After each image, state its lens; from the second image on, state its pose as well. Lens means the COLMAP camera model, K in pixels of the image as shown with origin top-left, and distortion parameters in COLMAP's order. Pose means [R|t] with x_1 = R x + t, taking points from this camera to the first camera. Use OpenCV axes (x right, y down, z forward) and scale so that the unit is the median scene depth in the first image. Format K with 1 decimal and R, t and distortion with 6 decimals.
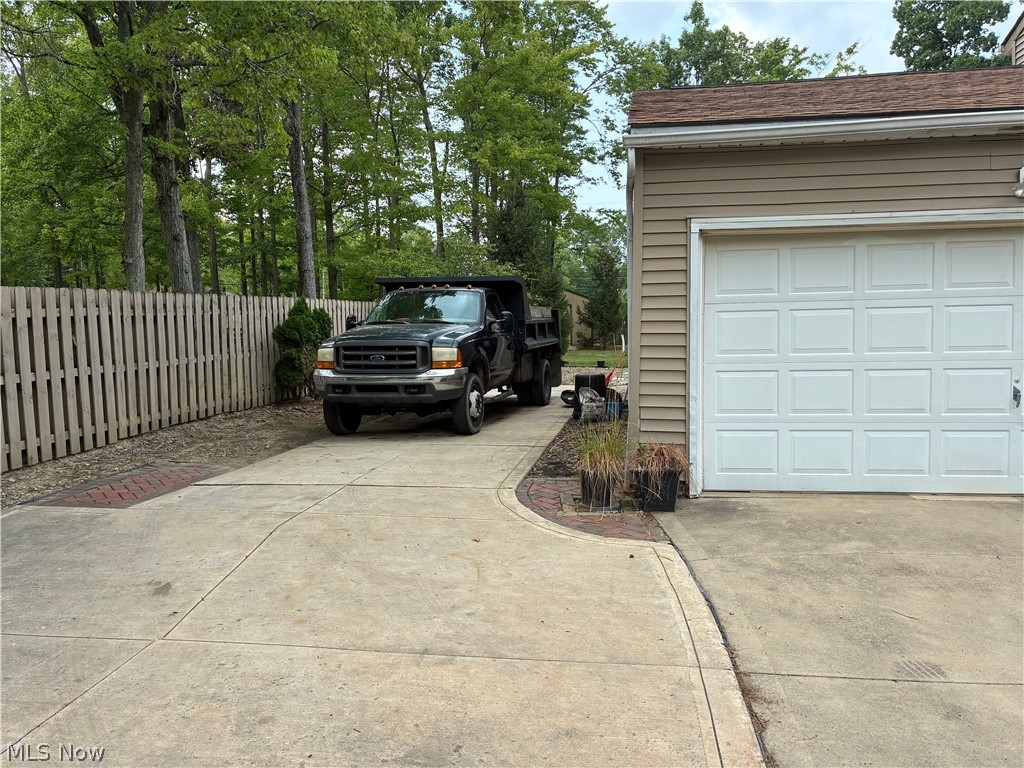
lens RADIAL K [[766.8, 0, 512.0], [0, 766.8, 384.0], [0, 0, 1]] dist [0.007693, -0.001781]
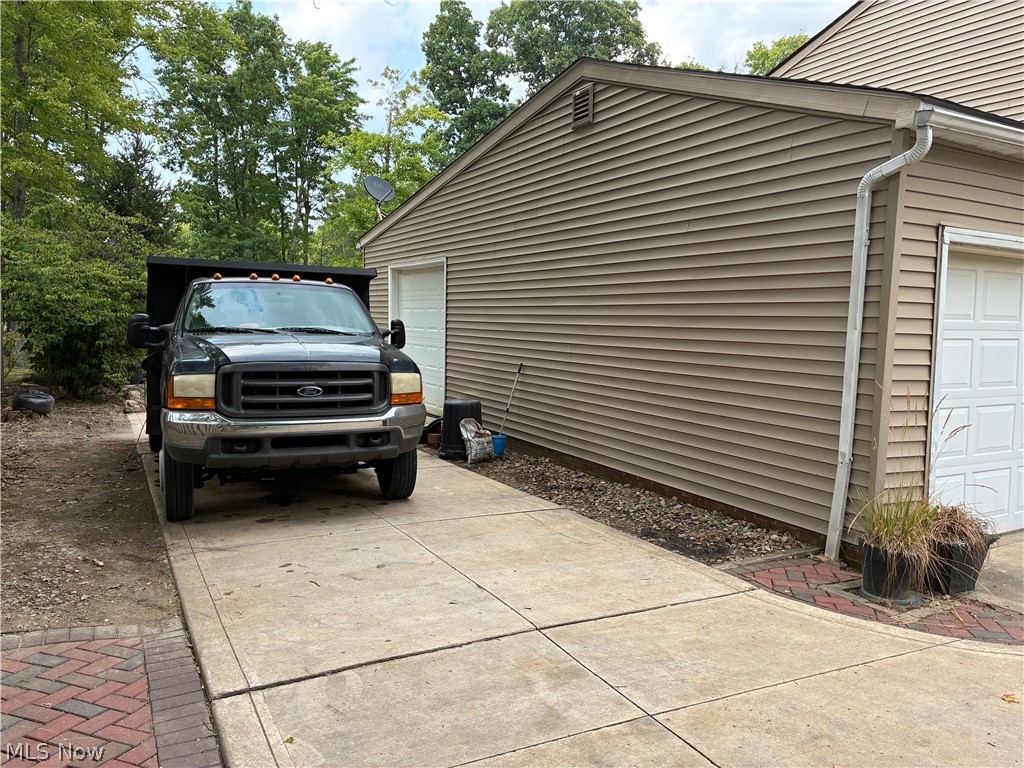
lens RADIAL K [[766.8, 0, 512.0], [0, 766.8, 384.0], [0, 0, 1]] dist [0.007693, -0.001781]
pose [[0.784486, -0.016027, 0.619939, -0.604246], [0.019549, 0.999808, 0.001110, -0.052346], [-0.619838, 0.011249, 0.784649, 0.596335]]
